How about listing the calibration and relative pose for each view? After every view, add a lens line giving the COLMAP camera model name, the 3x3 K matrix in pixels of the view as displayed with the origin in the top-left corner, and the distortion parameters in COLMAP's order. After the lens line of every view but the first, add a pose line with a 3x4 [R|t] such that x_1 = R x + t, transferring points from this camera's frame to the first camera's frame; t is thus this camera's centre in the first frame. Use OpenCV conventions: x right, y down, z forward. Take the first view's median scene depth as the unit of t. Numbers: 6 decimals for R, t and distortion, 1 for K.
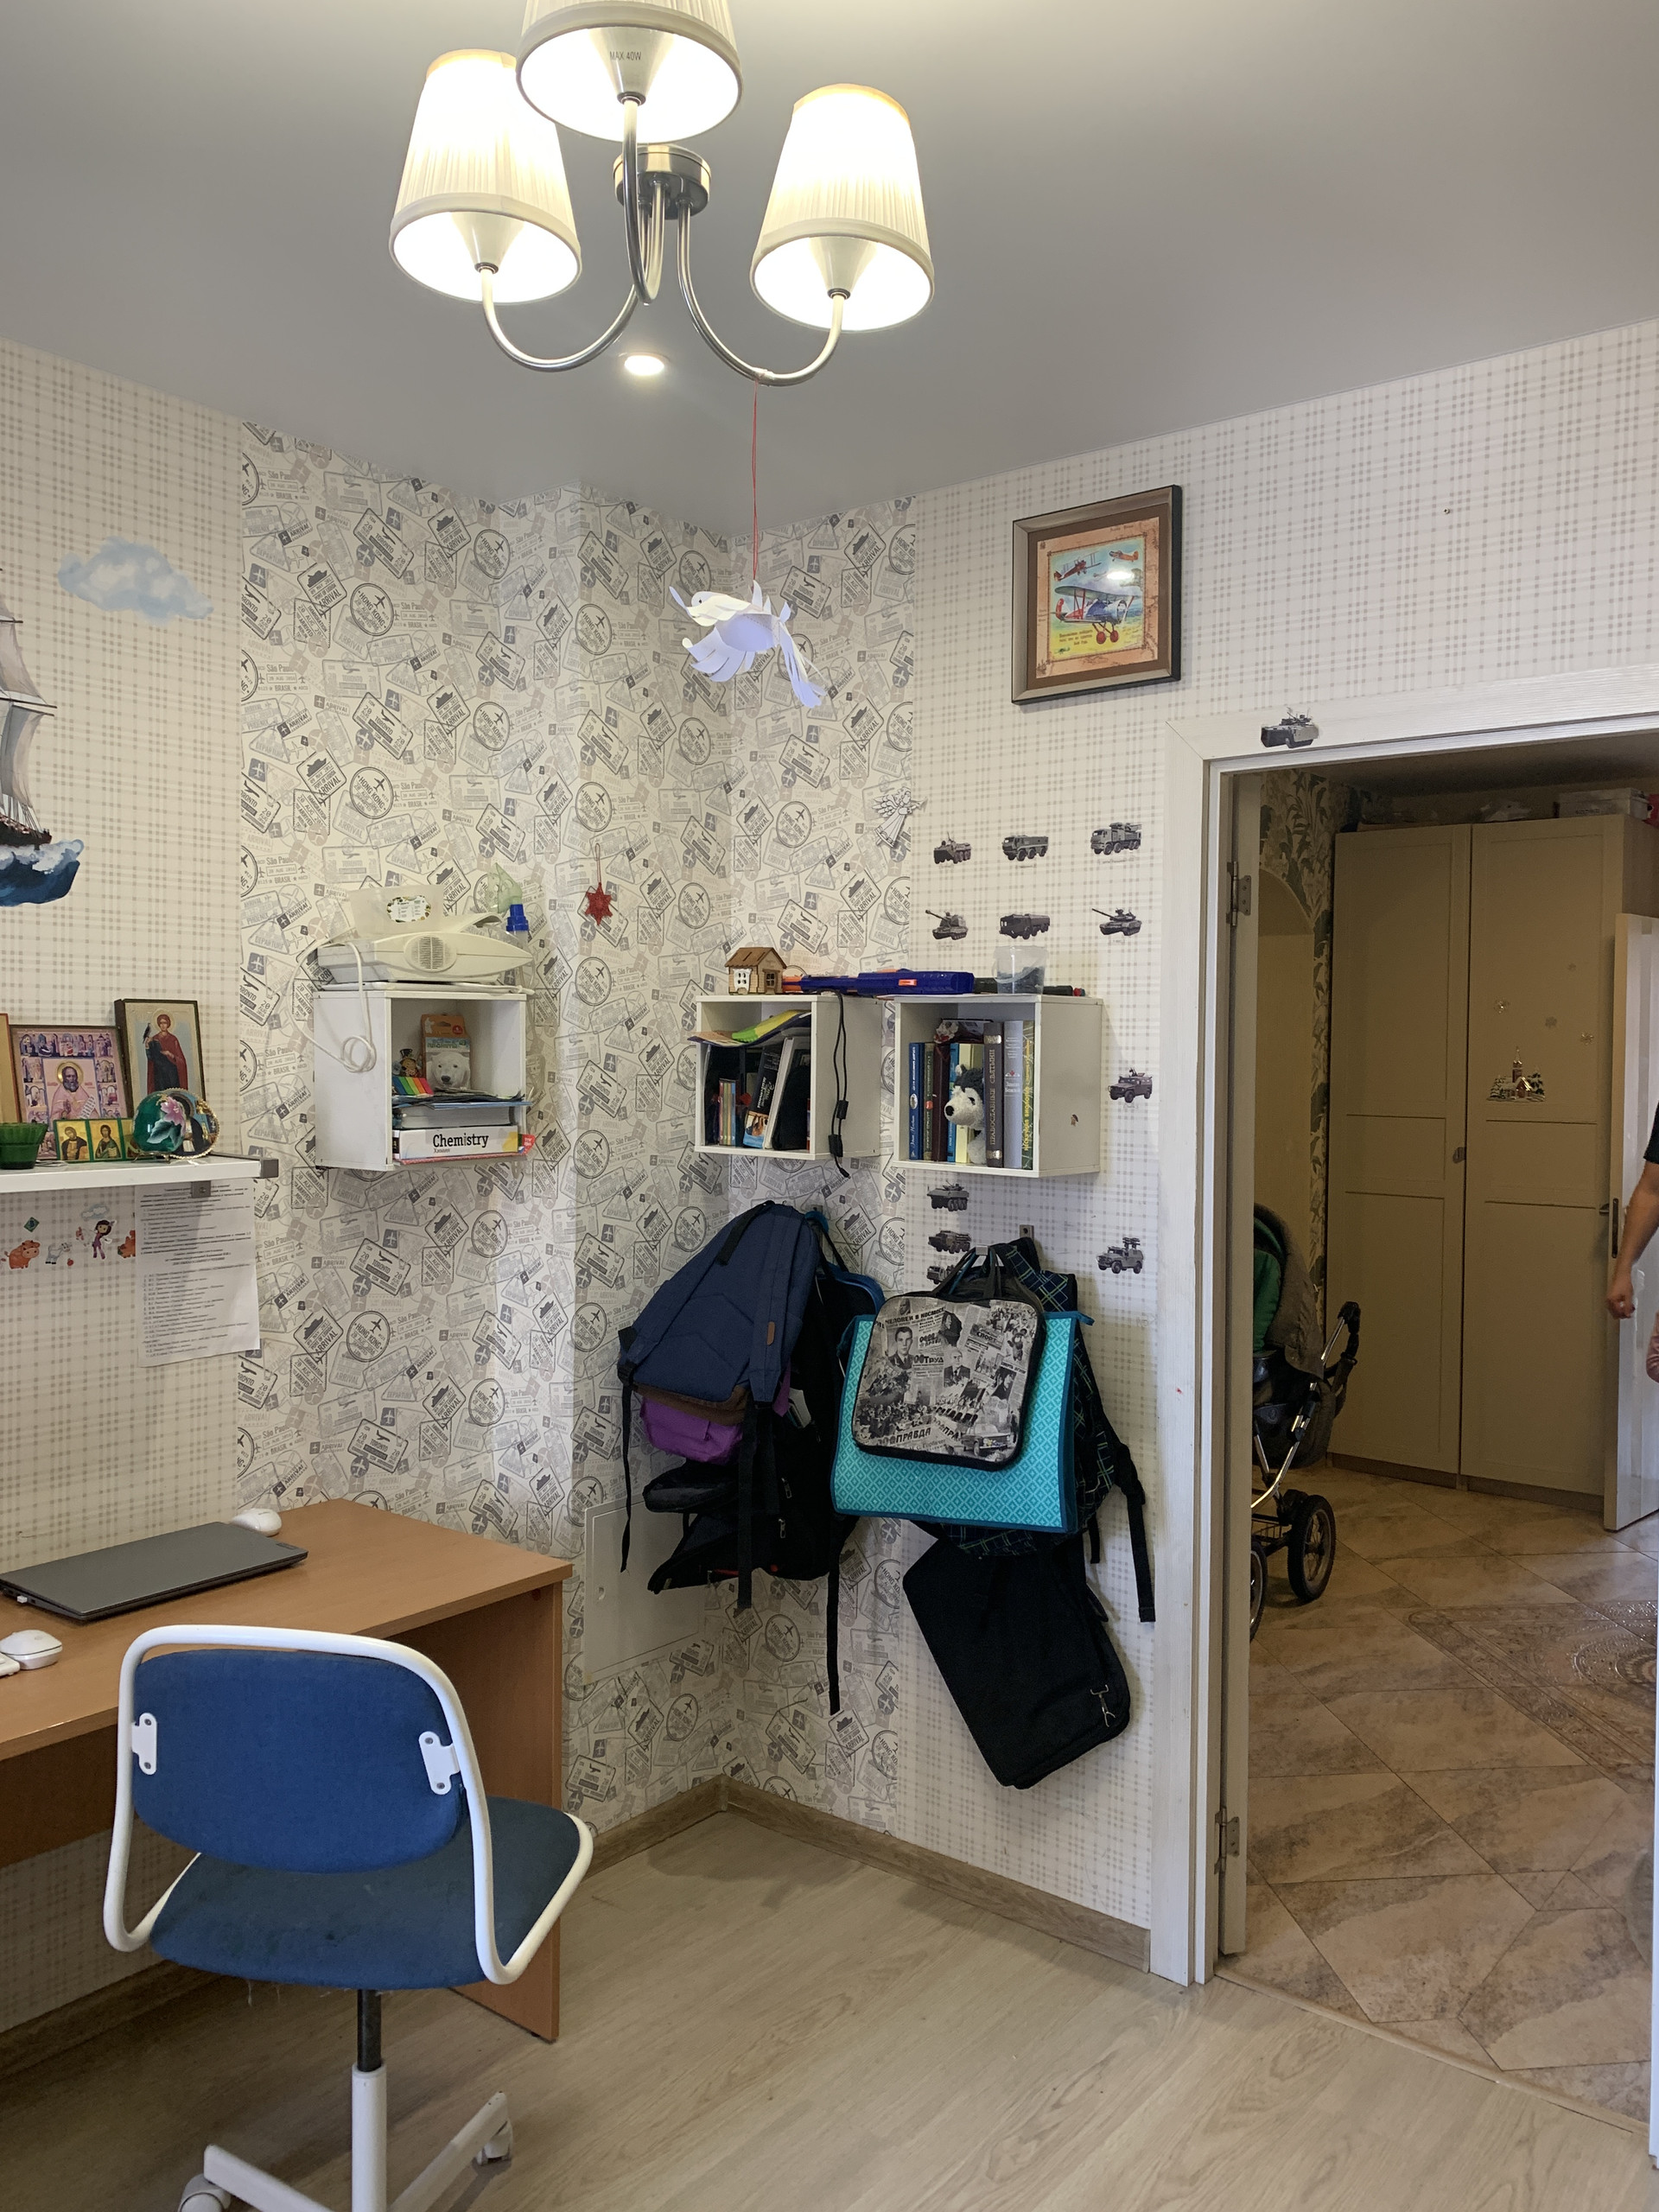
lens RADIAL K [[1716.9, 0, 830.3], [0, 1716.9, 1092.9], [0, 0, 1]] dist [0.011798, -0.003616]
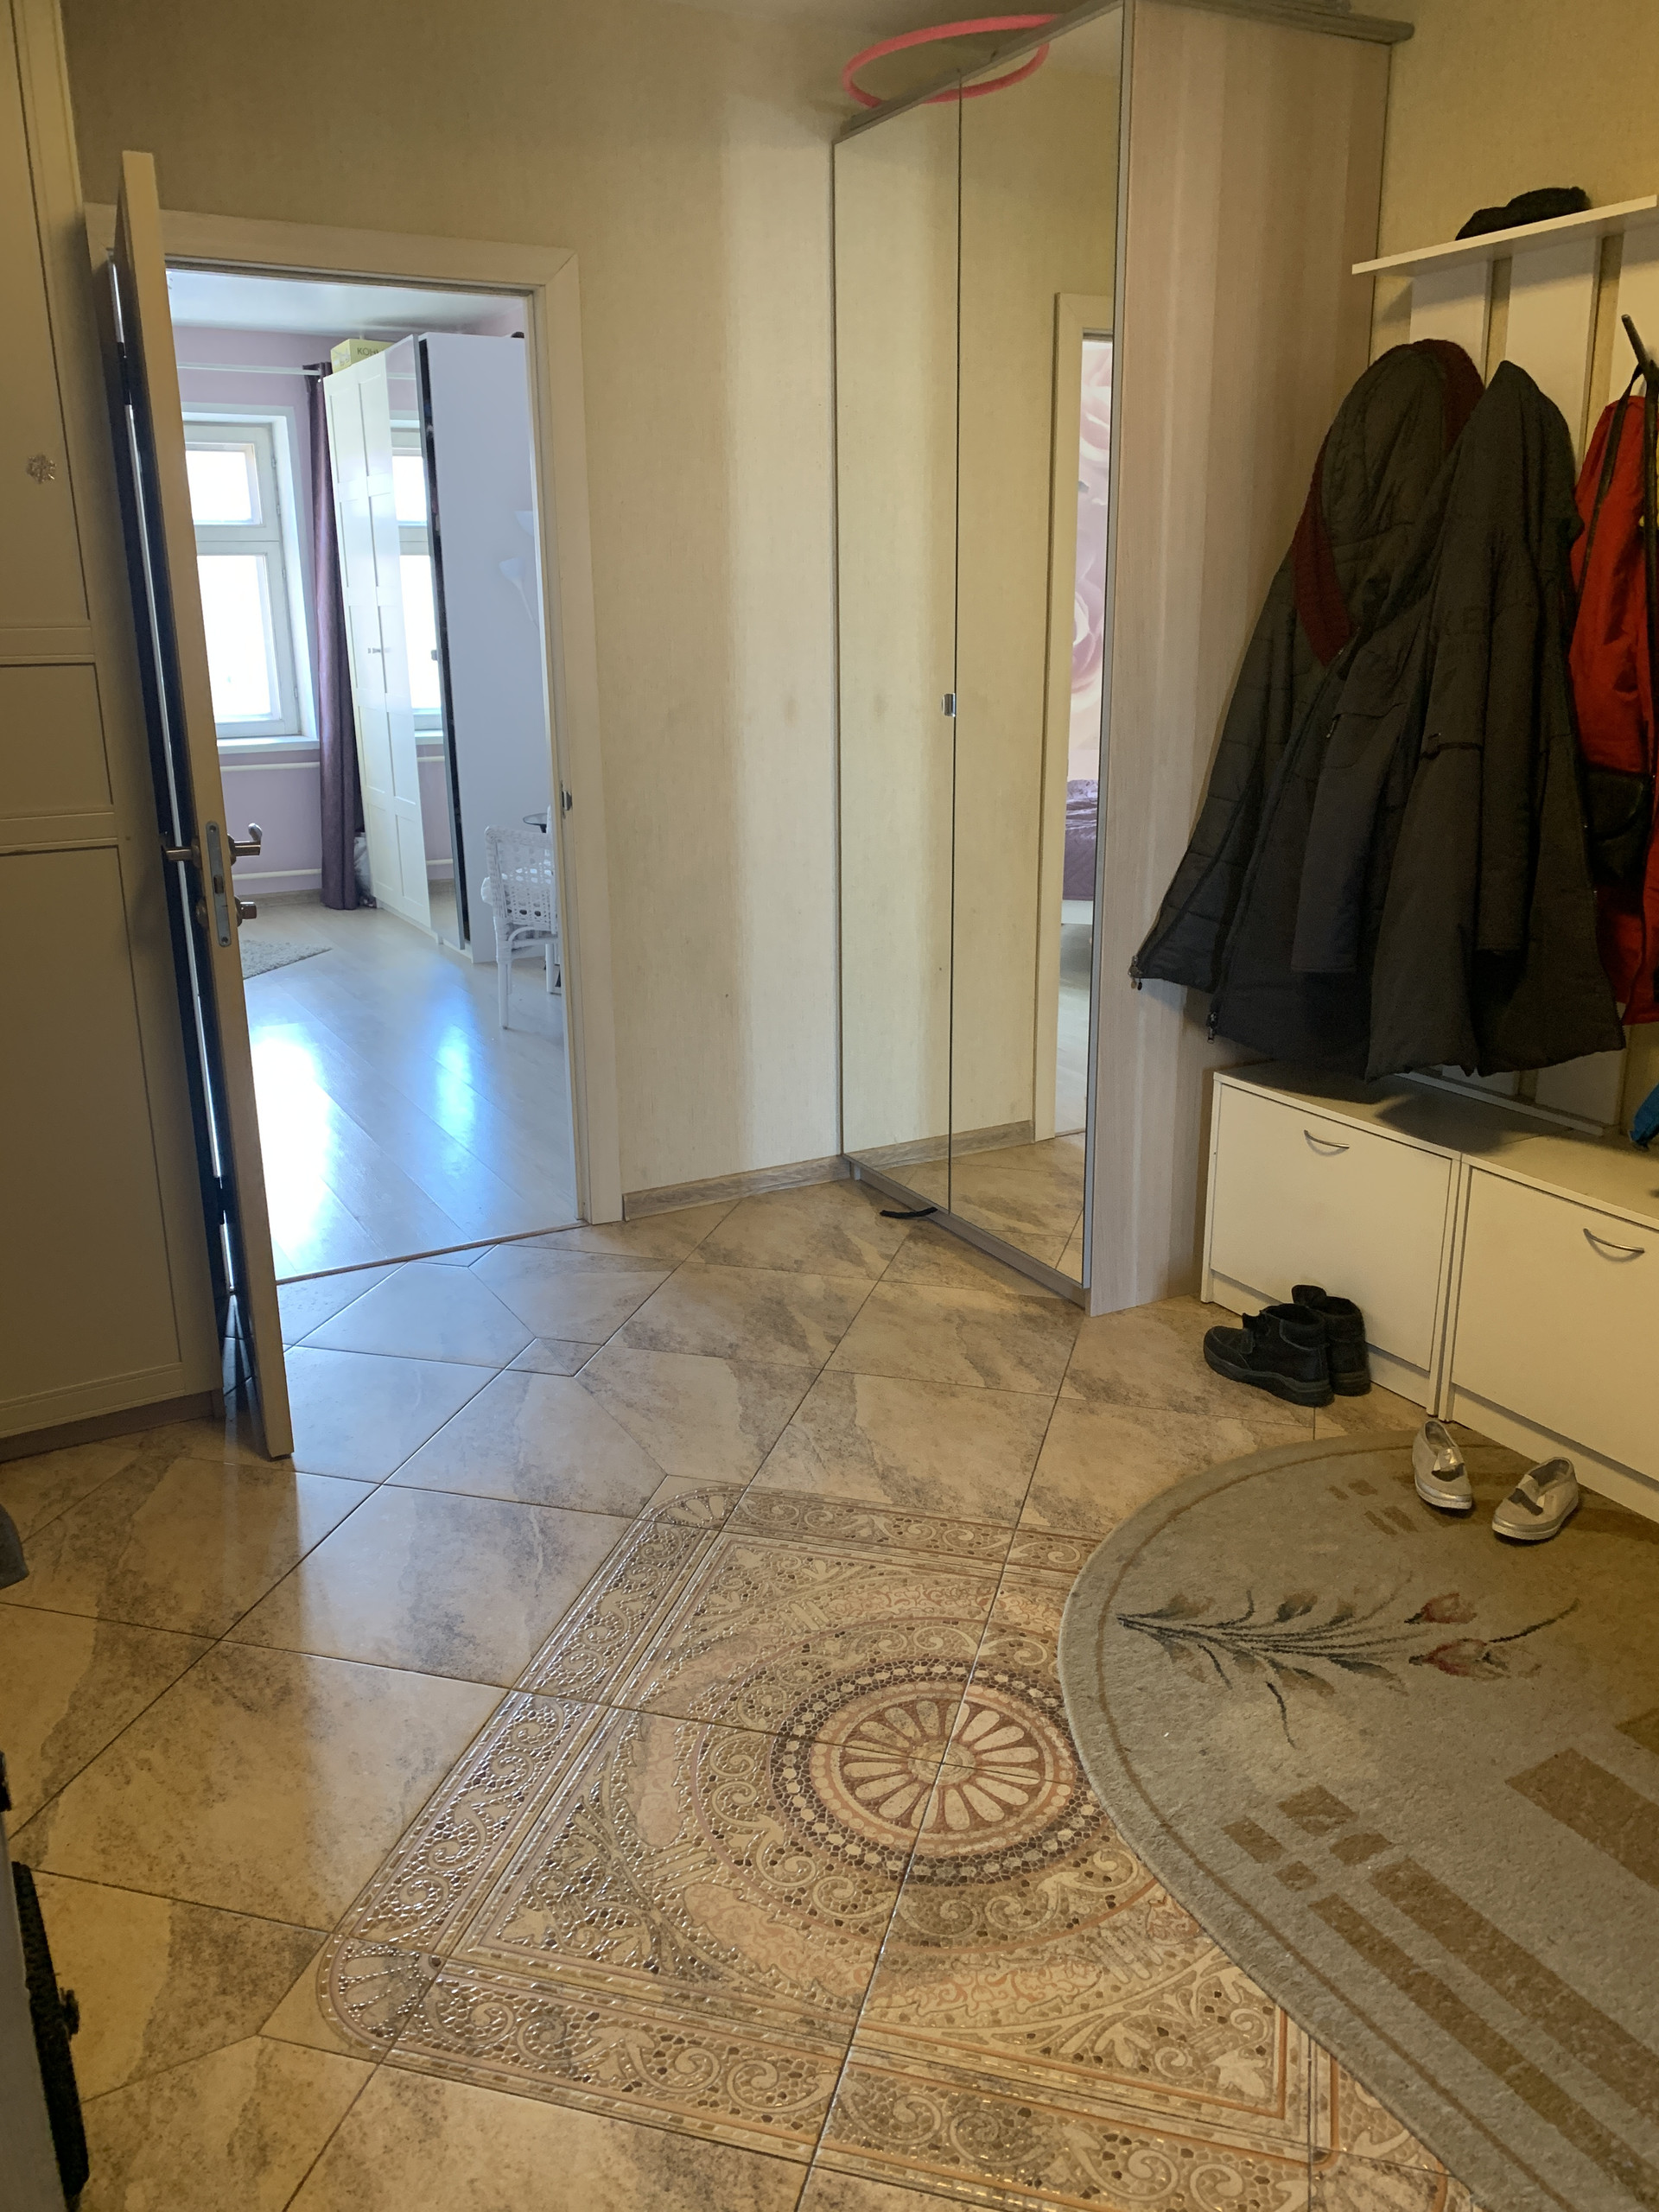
lens RADIAL K [[1716.9, 0, 830.3], [0, 1716.9, 1092.9], [0, 0, 1]] dist [0.011798, -0.003616]
pose [[0.383090, -0.266180, 0.884528, 0.105954], [0.043112, 0.961690, 0.270728, 0.014388], [-0.922704, -0.065579, 0.379889, 0.830017]]
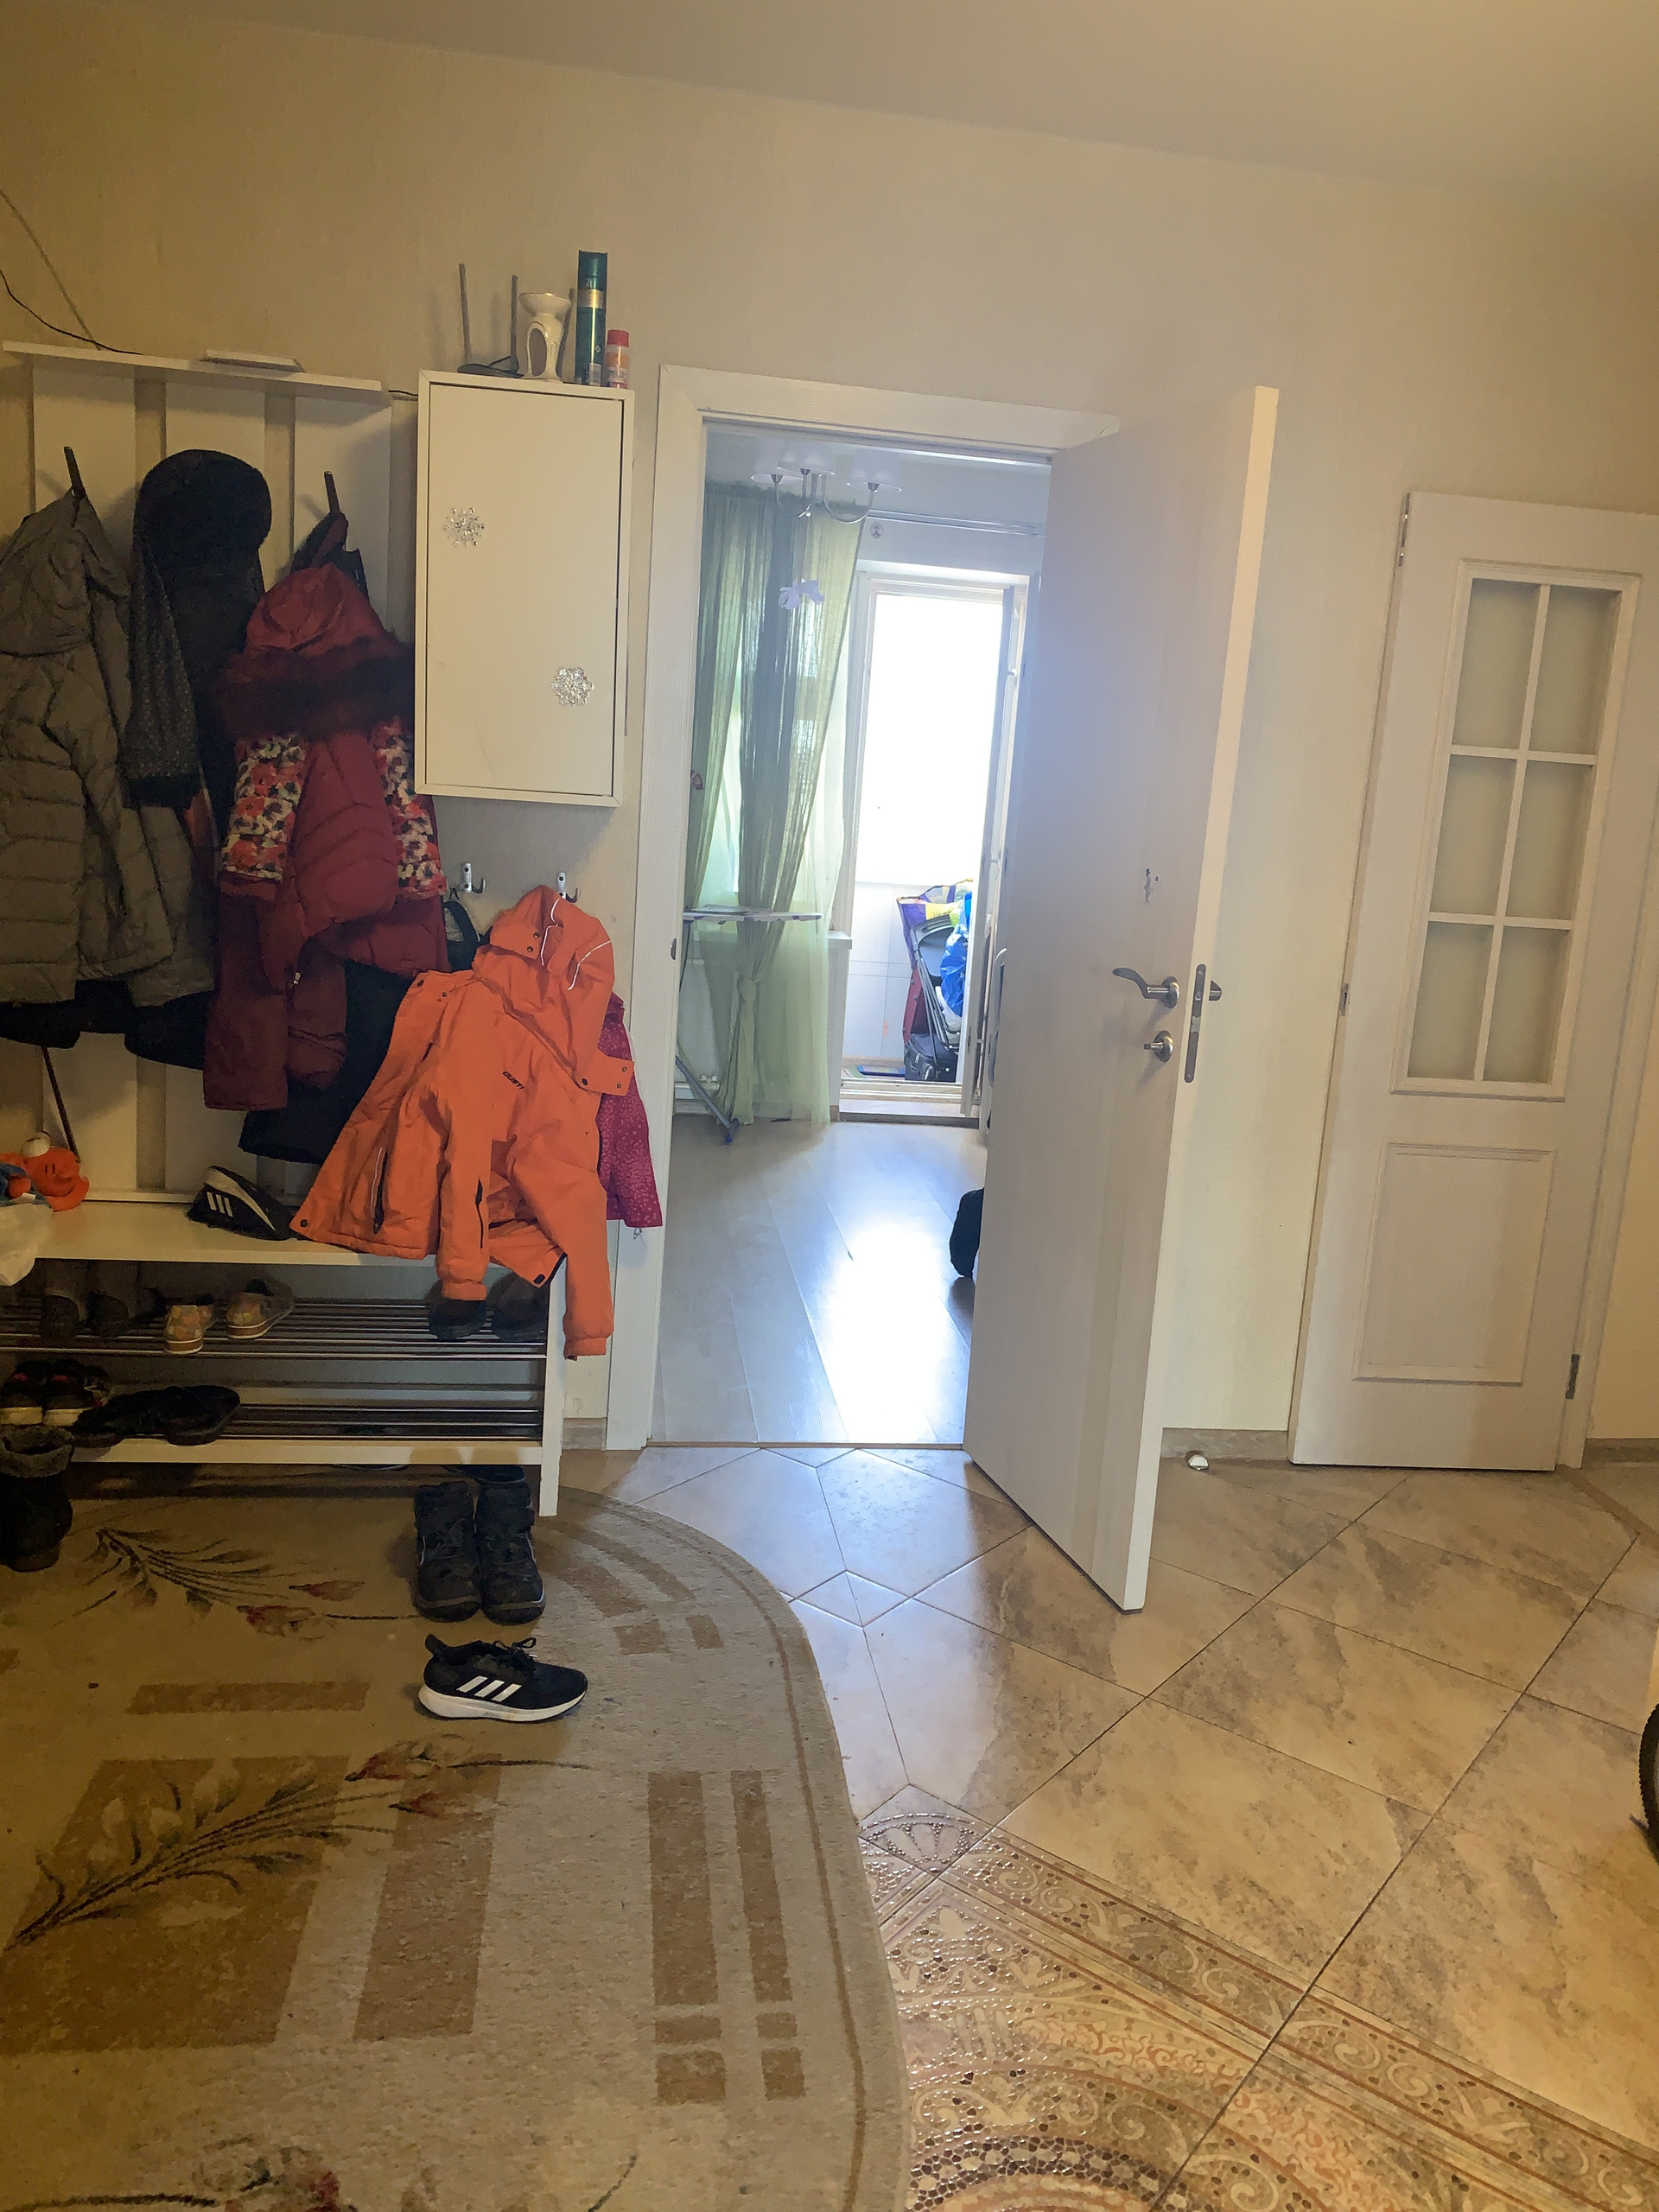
lens RADIAL K [[1677.3, 0, 829.5], [0, 1677.3, 1106.0], [0, 0, 1]] dist [0.002435, -0.004368]
pose [[-0.694854, 0.081845, -0.714478, 0.764731], [-0.096502, 0.973906, 0.205415, 0.016620], [0.712647, 0.211681, -0.668824, 1.118648]]
